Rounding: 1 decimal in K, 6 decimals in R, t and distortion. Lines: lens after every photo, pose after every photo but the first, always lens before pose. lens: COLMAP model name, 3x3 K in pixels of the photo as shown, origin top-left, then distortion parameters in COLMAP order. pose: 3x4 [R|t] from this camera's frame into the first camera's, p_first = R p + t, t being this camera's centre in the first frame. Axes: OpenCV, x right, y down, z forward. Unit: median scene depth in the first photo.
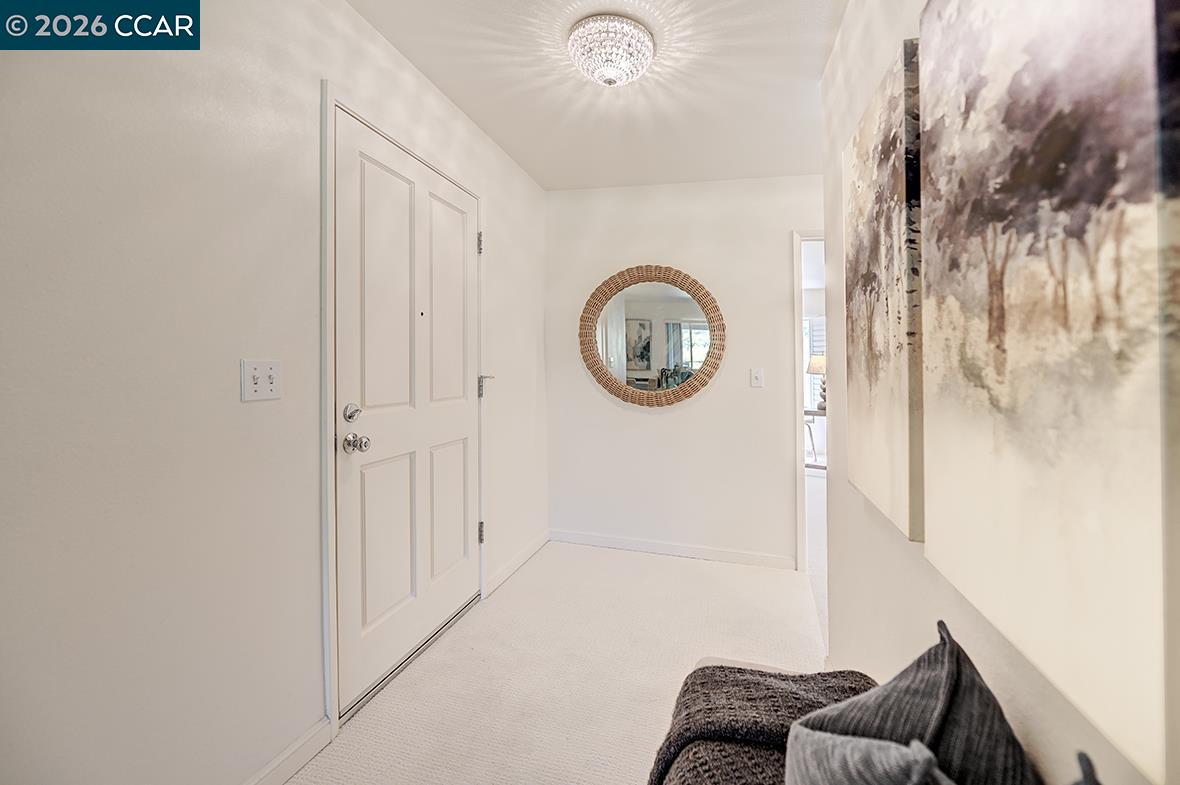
lens RADIAL K [[467.5, 0, 585.6], [0, 467.5, 366.1], [0, 0, 1]] dist [-0.000929, -0.000502]
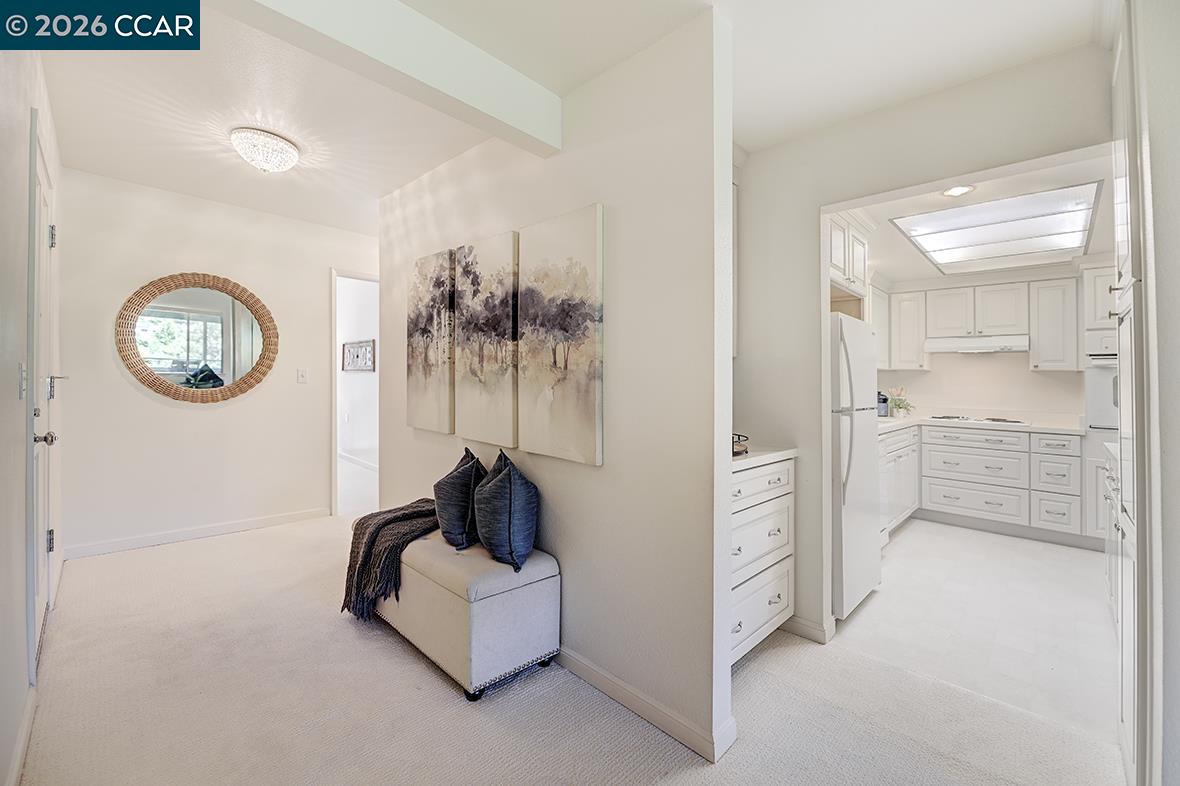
lens RADIAL K [[506.9, 0, 588.0], [0, 506.9, 363.2], [0, 0, 1]] dist [-0.000493, -0.000078]
pose [[0.475186, 0.010840, 0.879819, -1.671858], [-0.011546, 0.999915, -0.006084, -0.034164], [-0.879810, -0.007267, 0.475271, -1.227476]]
